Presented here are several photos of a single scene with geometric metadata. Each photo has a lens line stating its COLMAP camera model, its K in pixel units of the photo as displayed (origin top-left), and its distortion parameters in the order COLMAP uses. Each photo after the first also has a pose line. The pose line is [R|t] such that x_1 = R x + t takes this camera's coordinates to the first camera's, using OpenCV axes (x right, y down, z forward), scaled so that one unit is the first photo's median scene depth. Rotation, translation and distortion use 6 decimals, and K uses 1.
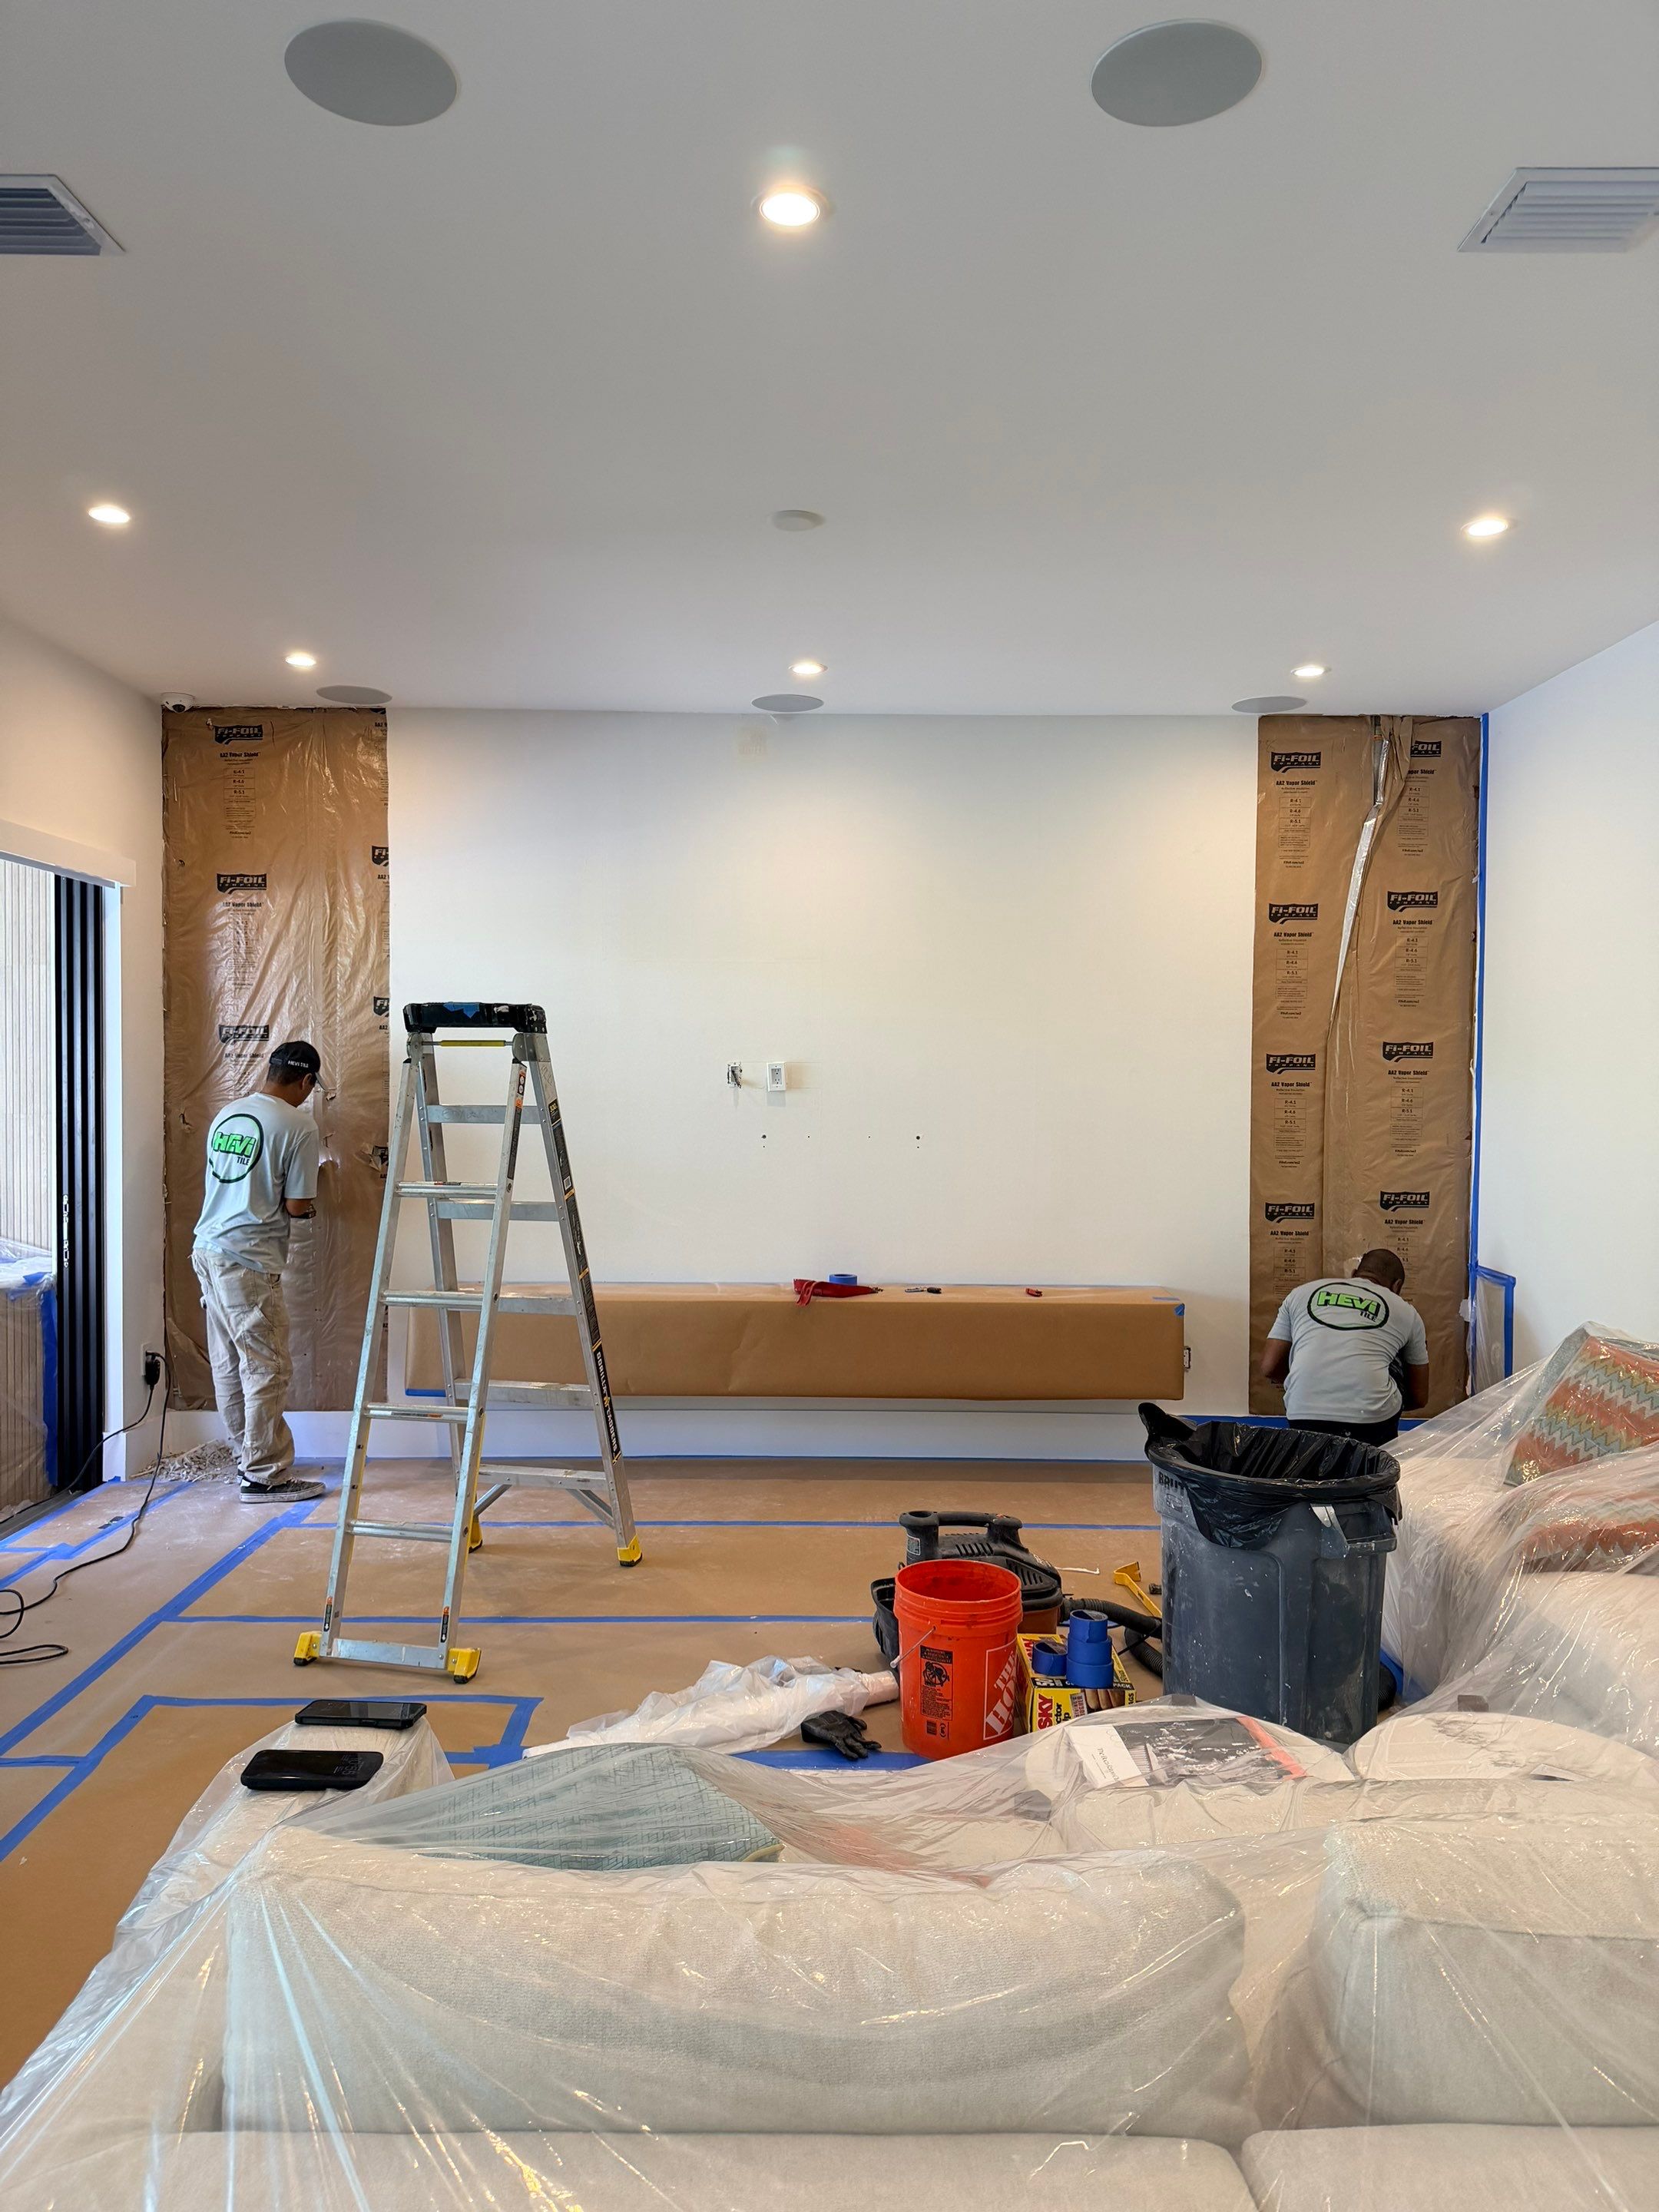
lens RADIAL K [[1531.8, 0, 838.6], [0, 1531.8, 1112.8], [0, 0, 1]] dist [0.026306, -0.033157]
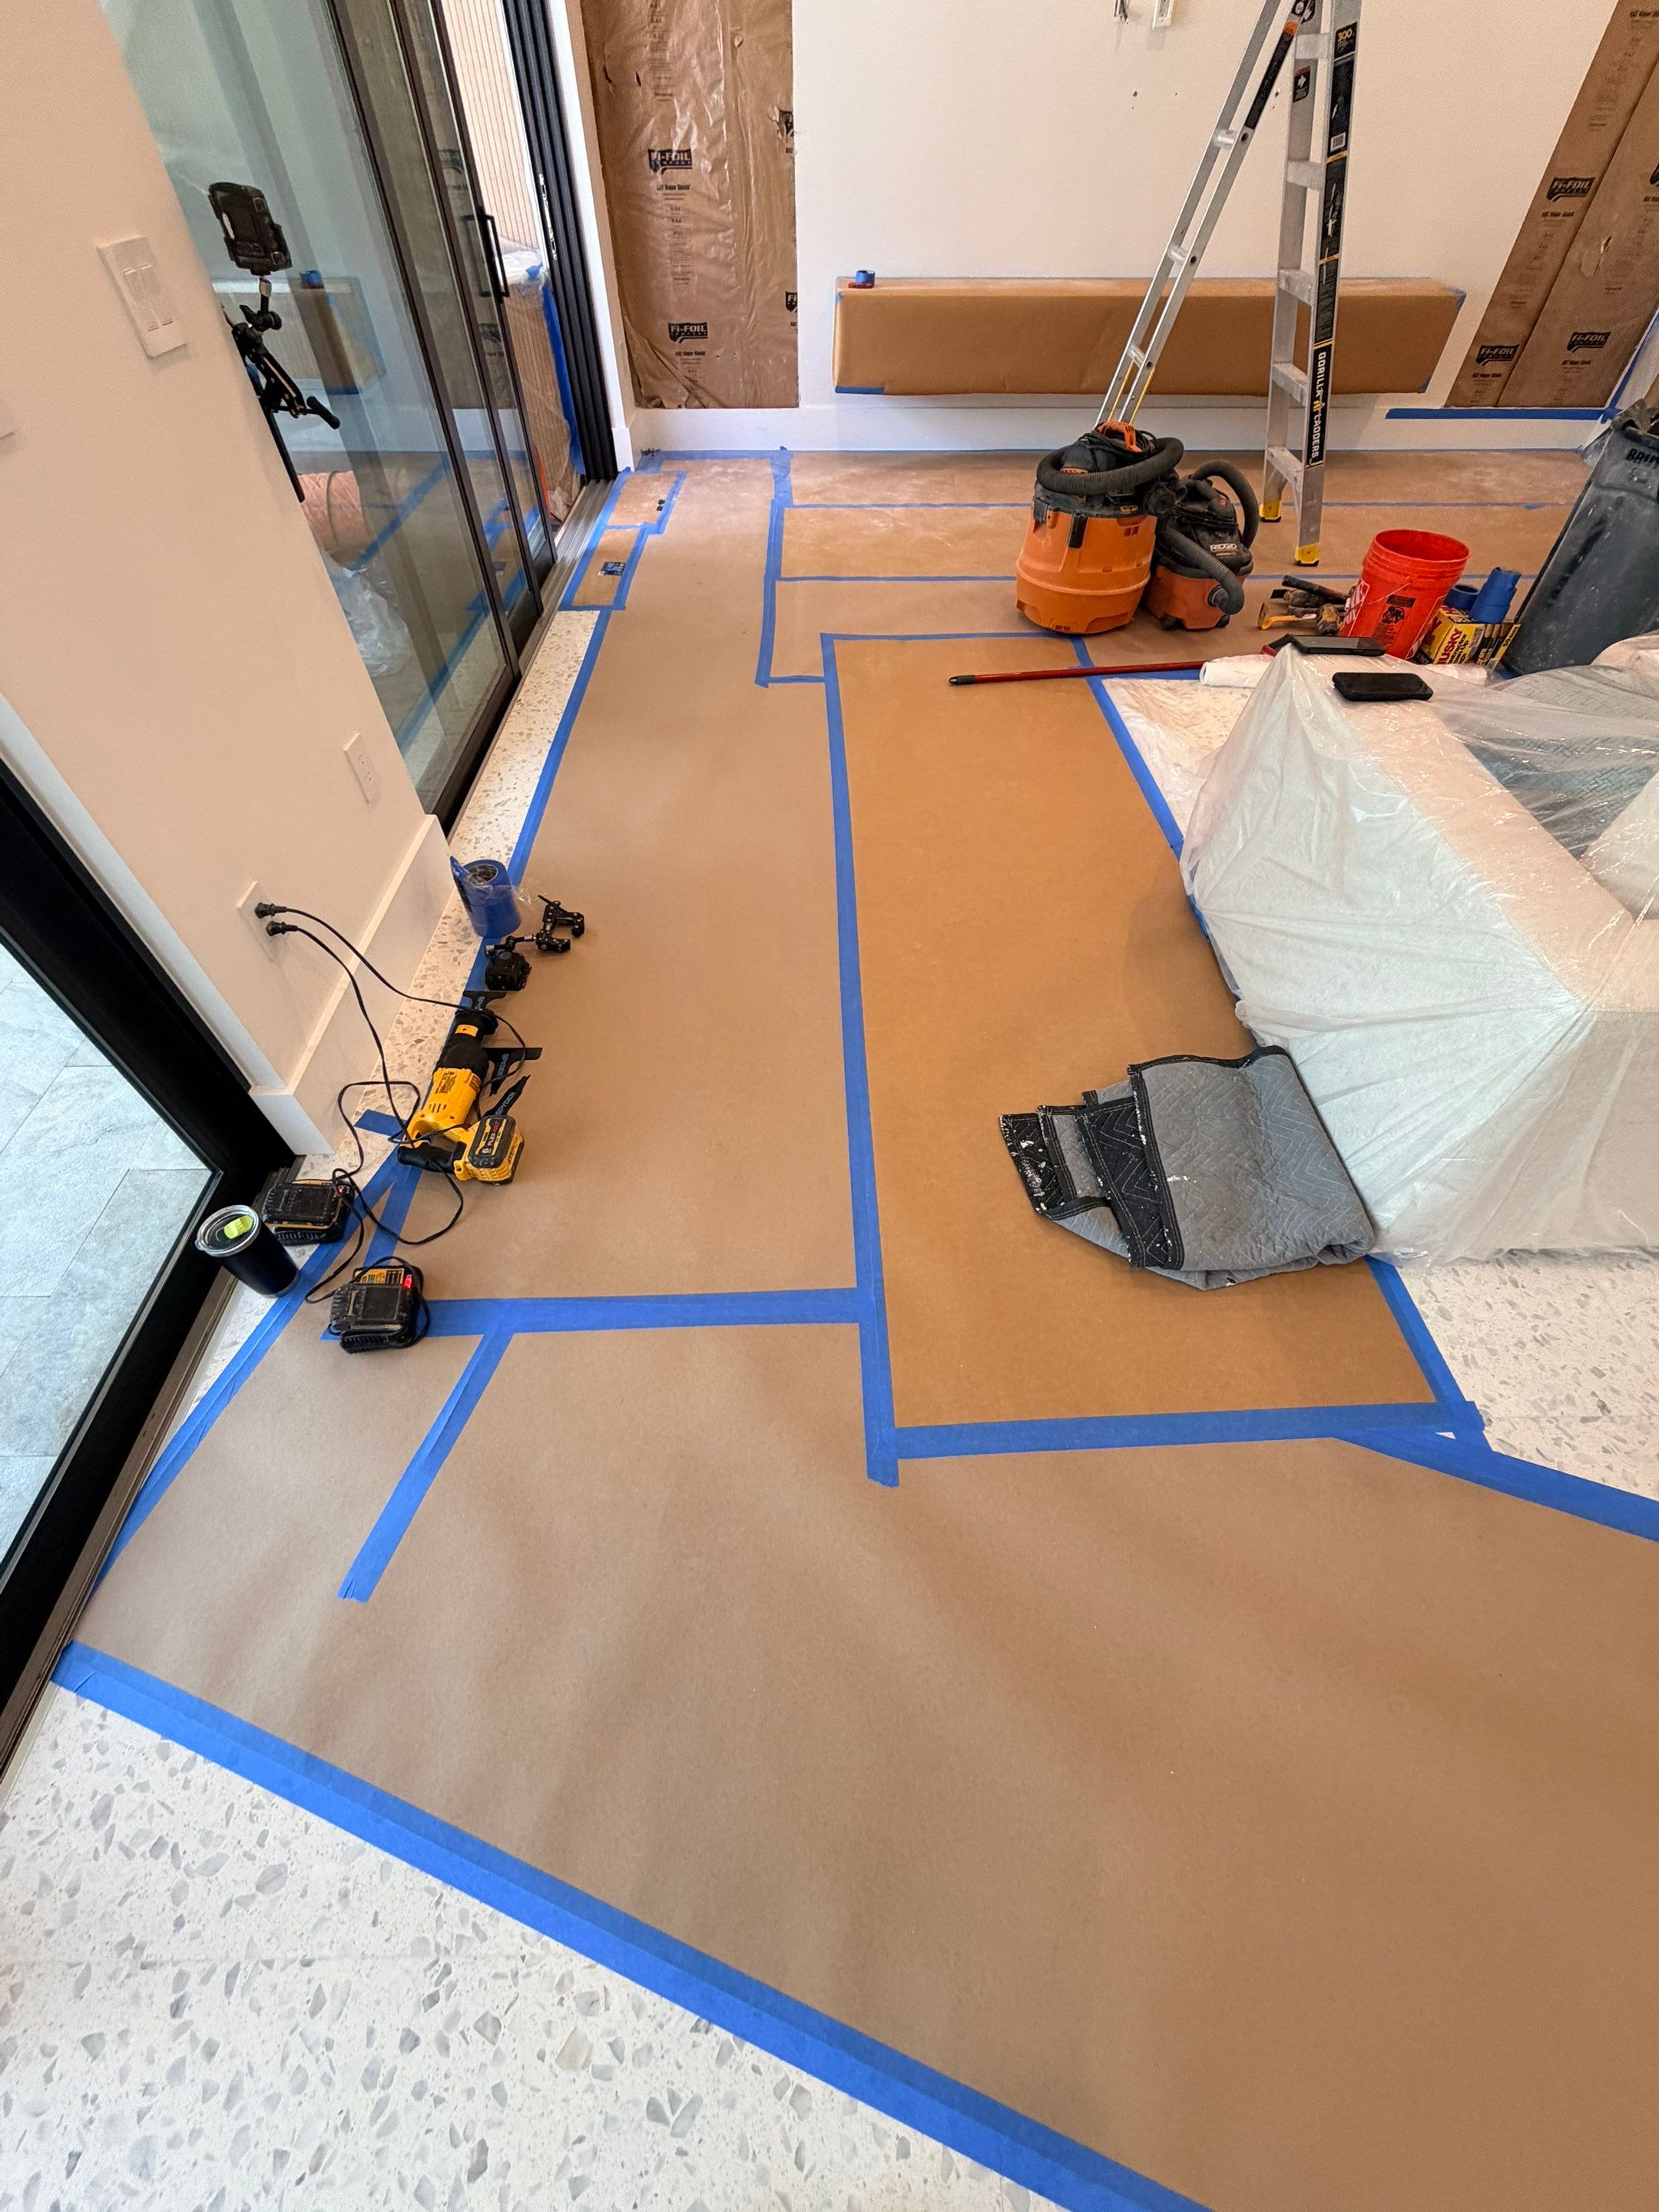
lens RADIAL K [[880.6, 0, 825.5], [0, 880.6, 1124.6], [0, 0, 1]] dist [-0.006671, 0.001661]
pose [[0.999739, -0.020195, 0.010673, -0.473851], [0.004637, 0.636949, 0.770892, 0.002250], [-0.022366, -0.770641, 0.636877, 0.034672]]
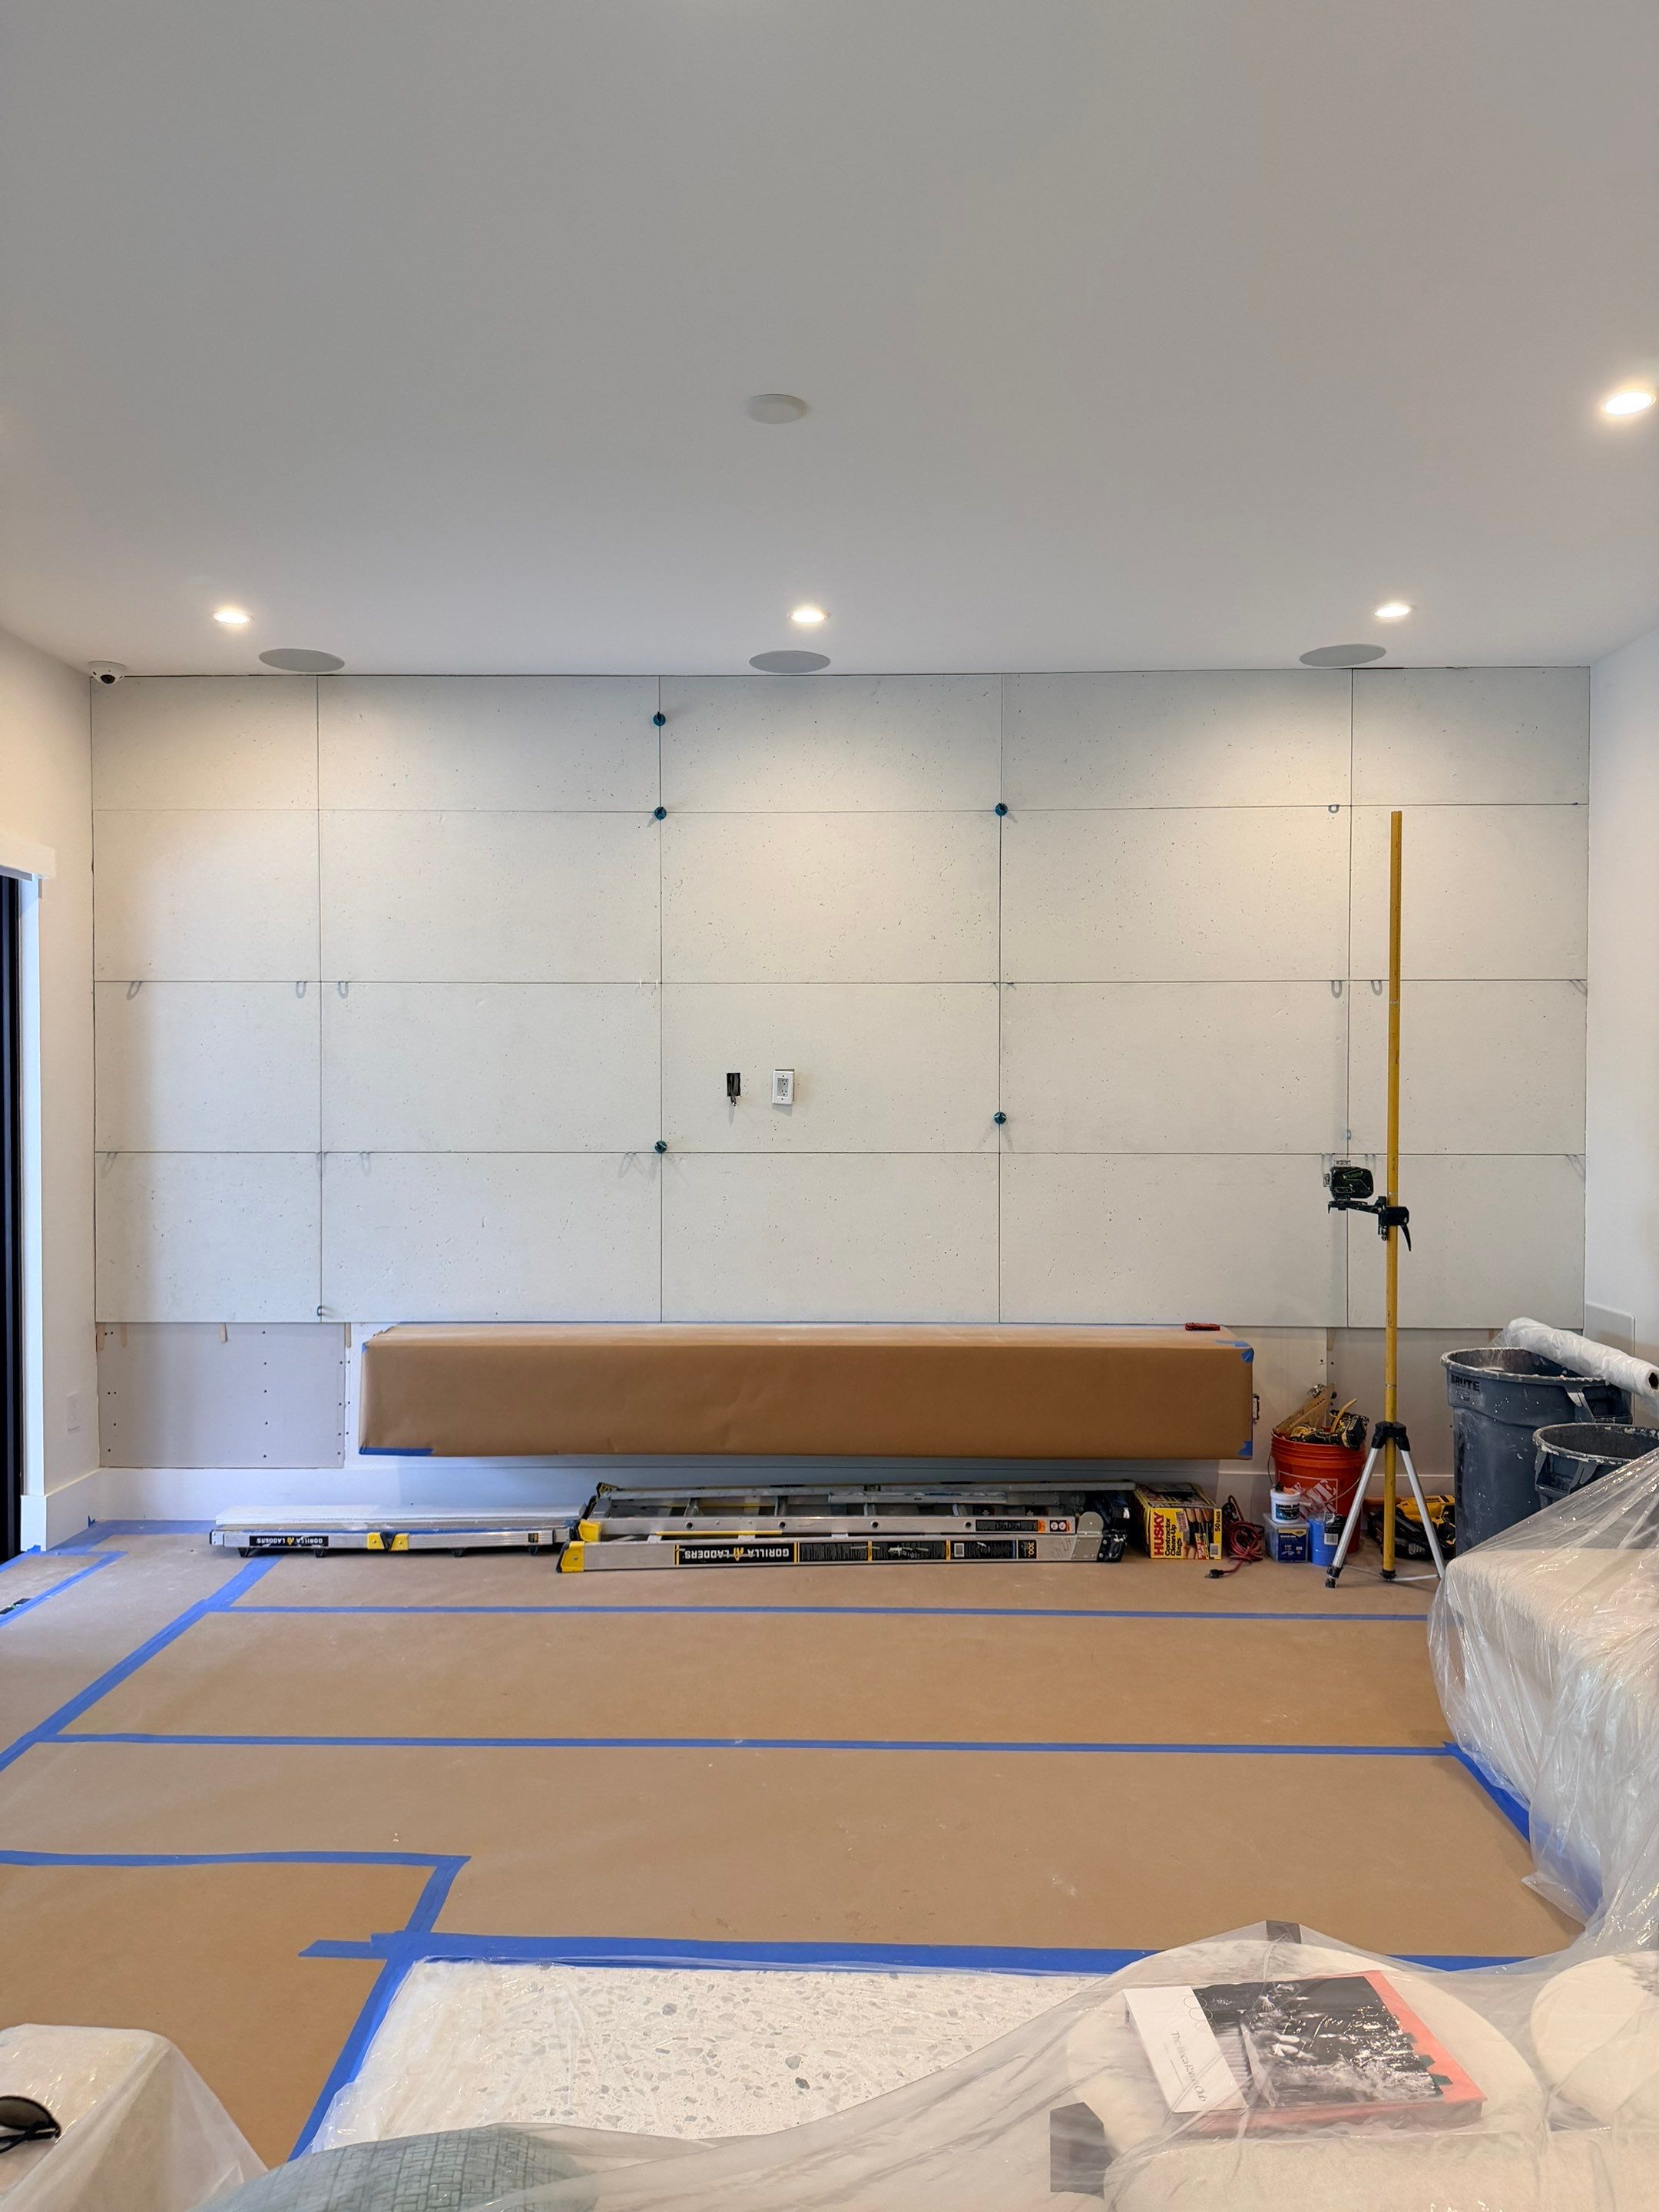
lens RADIAL K [[1529.3, 0, 840.7], [0, 1529.3, 1116.4], [0, 0, 1]] dist [0.014430, -0.027718]
pose [[0.999649, -0.007176, -0.025513, 0.025762], [0.007048, 0.999962, -0.005096, -0.003643], [0.025548, 0.004914, 0.999662, 0.200460]]
